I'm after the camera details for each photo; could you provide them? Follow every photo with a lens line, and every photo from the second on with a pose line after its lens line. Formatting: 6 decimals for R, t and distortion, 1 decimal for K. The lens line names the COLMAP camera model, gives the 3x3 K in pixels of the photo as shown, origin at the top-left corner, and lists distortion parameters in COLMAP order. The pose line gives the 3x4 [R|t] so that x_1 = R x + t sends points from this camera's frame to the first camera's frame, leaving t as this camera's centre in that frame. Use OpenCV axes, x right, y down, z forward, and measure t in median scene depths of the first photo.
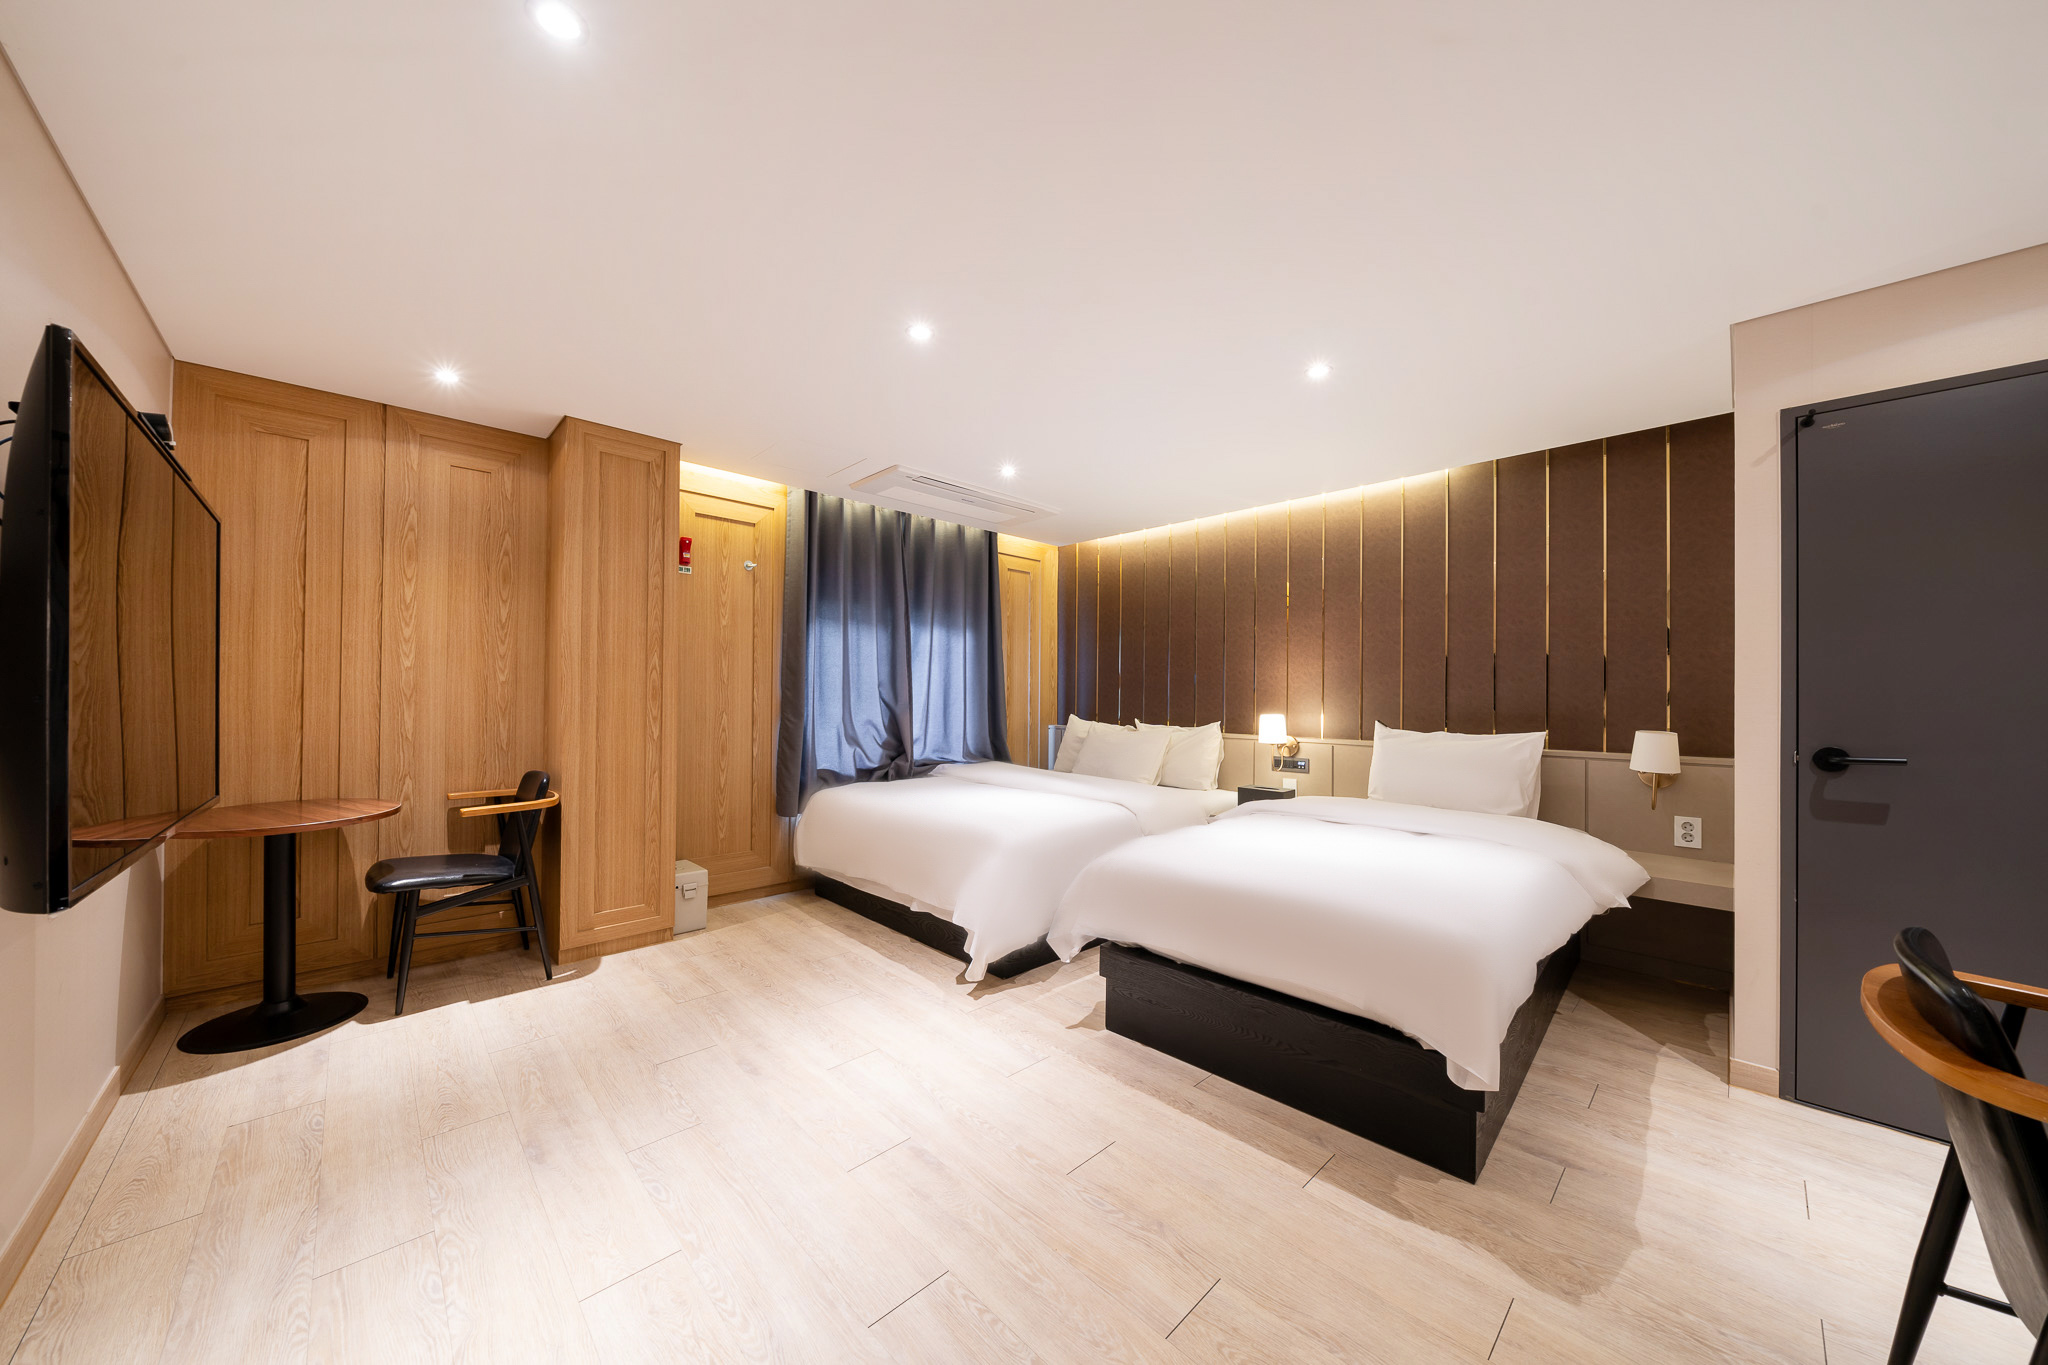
lens RADIAL K [[735.3, 0, 1067.5], [0, 735.3, 686.9], [0, 0, 1]] dist [-0.003248, -0.000043]
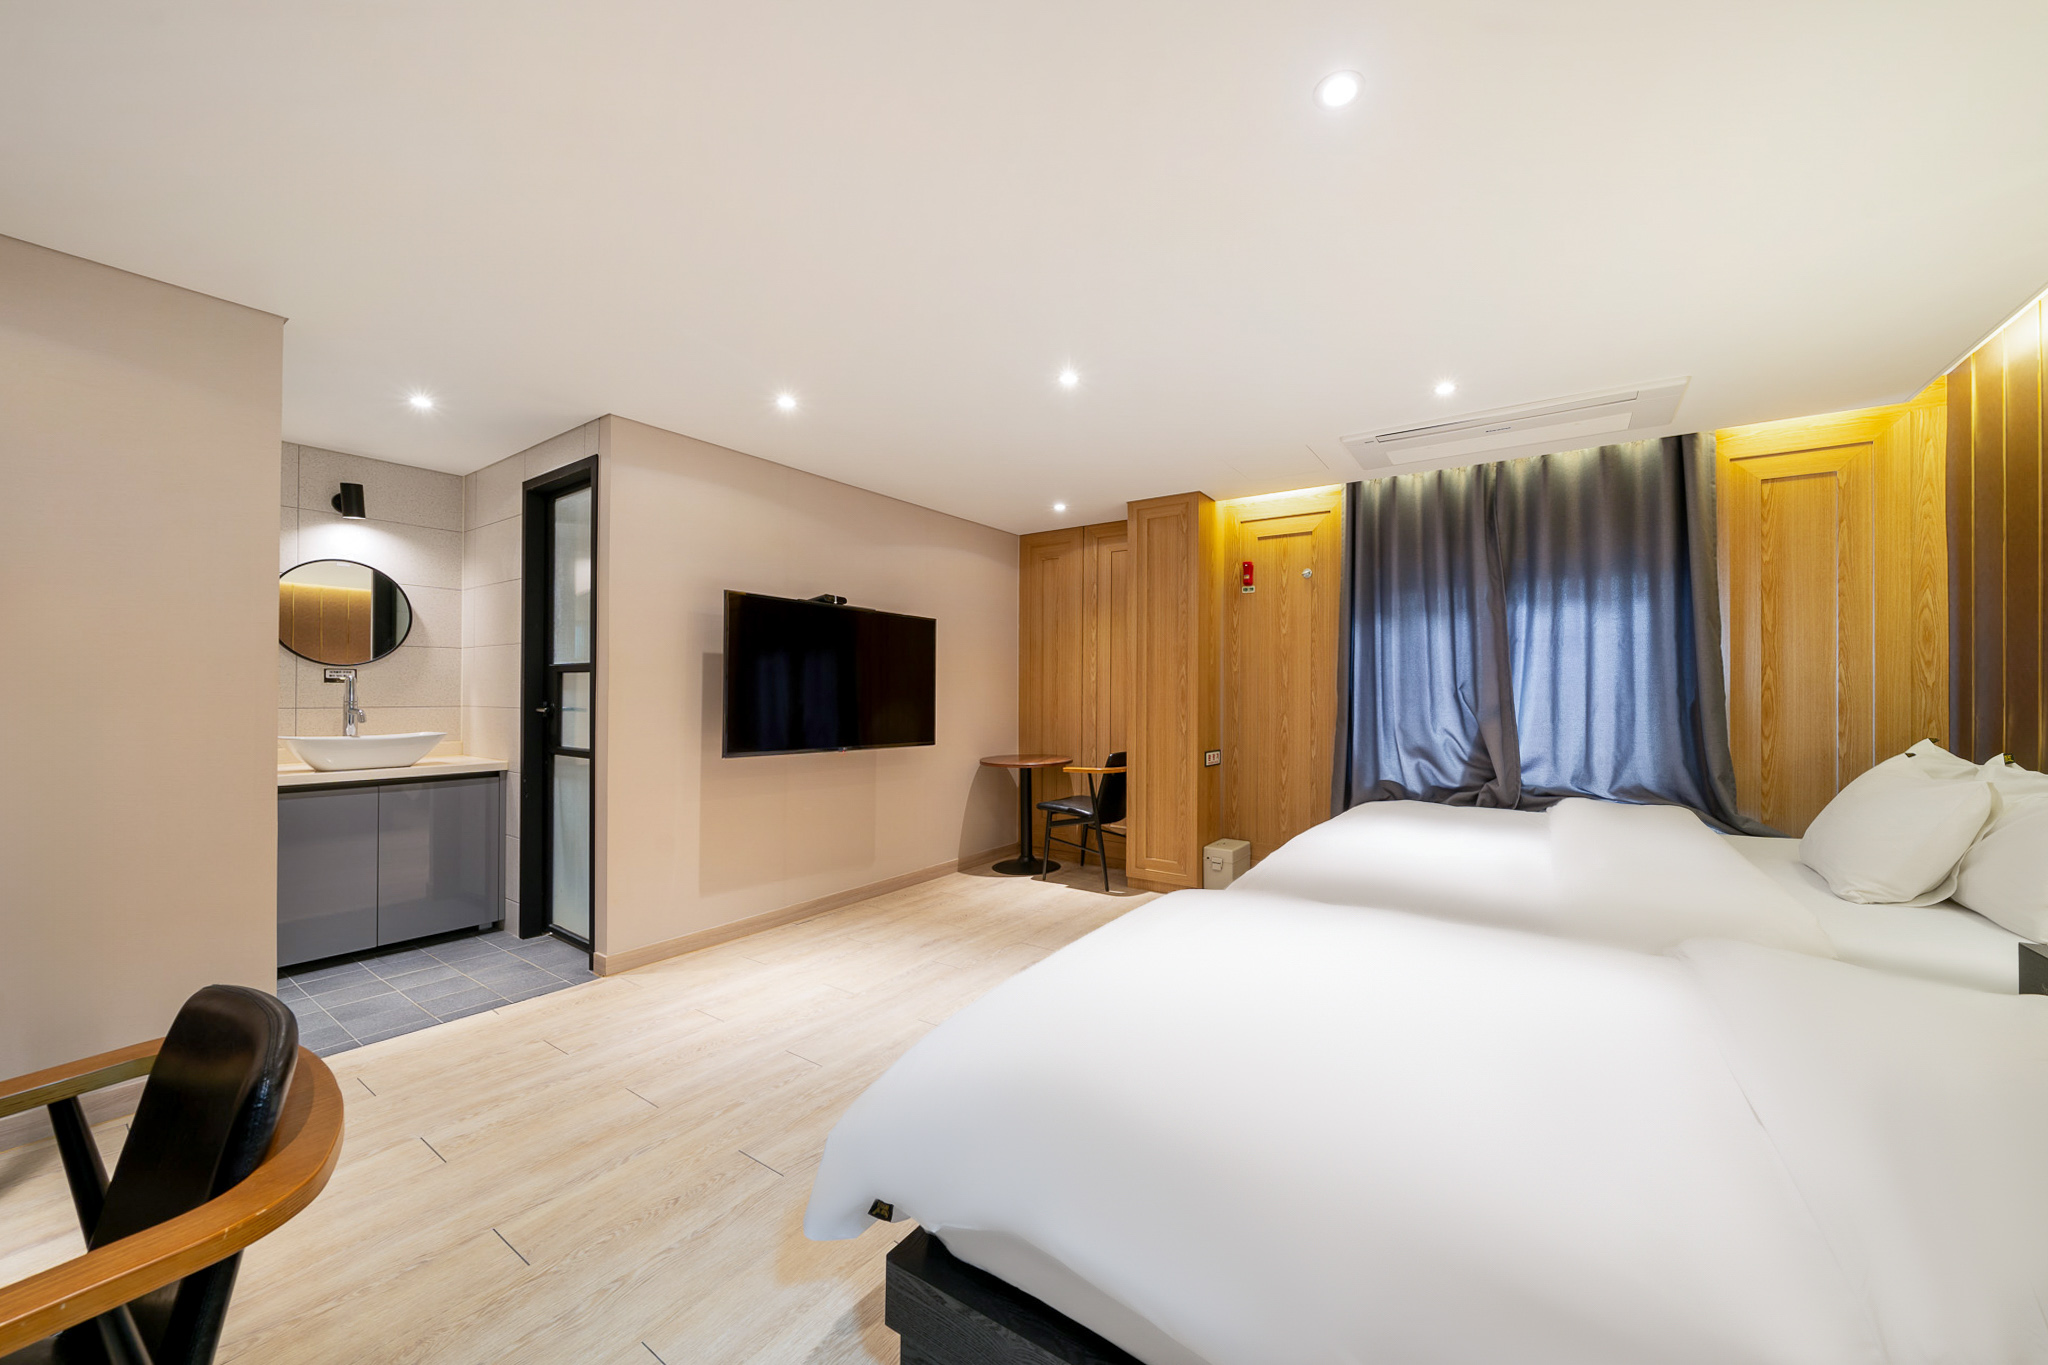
lens RADIAL K [[740.2, 0, 1012.5], [0, 740.2, 690.9], [0, 0, 1]] dist [0.000301, -0.000105]
pose [[0.139835, -0.011430, -0.990109, 0.574327], [0.005717, 0.999926, -0.010736, 0.009712], [0.990158, -0.004160, 0.139890, 0.469765]]
